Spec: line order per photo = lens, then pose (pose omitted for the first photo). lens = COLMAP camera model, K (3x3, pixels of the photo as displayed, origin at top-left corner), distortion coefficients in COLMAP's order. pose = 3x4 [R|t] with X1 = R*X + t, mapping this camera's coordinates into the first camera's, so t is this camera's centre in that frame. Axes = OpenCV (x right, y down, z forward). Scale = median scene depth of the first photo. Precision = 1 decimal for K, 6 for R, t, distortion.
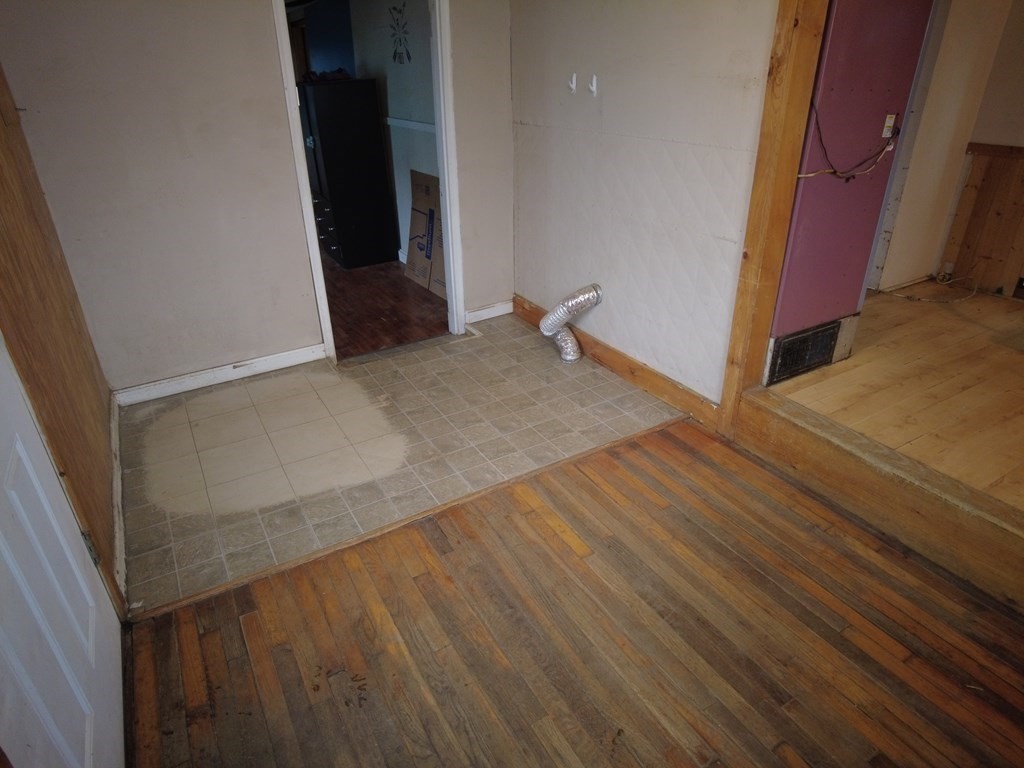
lens RADIAL K [[619.8, 0, 512.0], [0, 619.8, 384.0], [0, 0, 1]] dist [-0.035137, 0.003276]
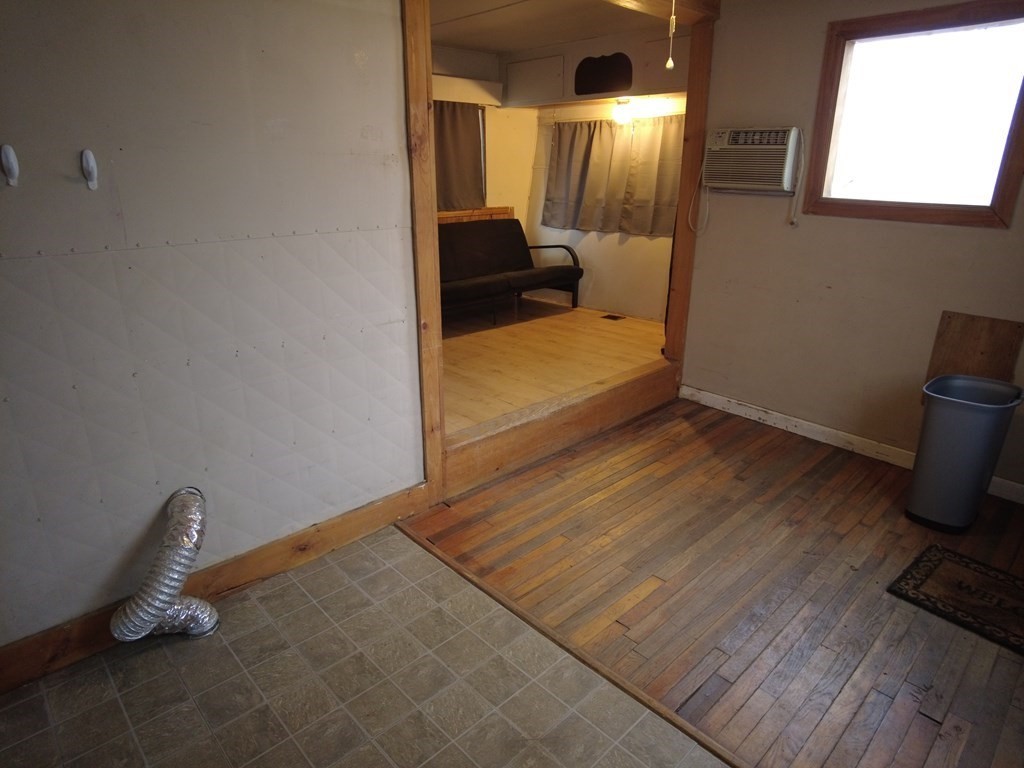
lens RADIAL K [[619.8, 0, 512.0], [0, 619.8, 384.0], [0, 0, 1]] dist [-0.035137, 0.003276]
pose [[-0.231705, -0.311174, 0.921674, -0.561773], [0.441241, 0.810768, 0.384657, -0.417532], [-0.866960, 0.495808, -0.050556, 0.894714]]
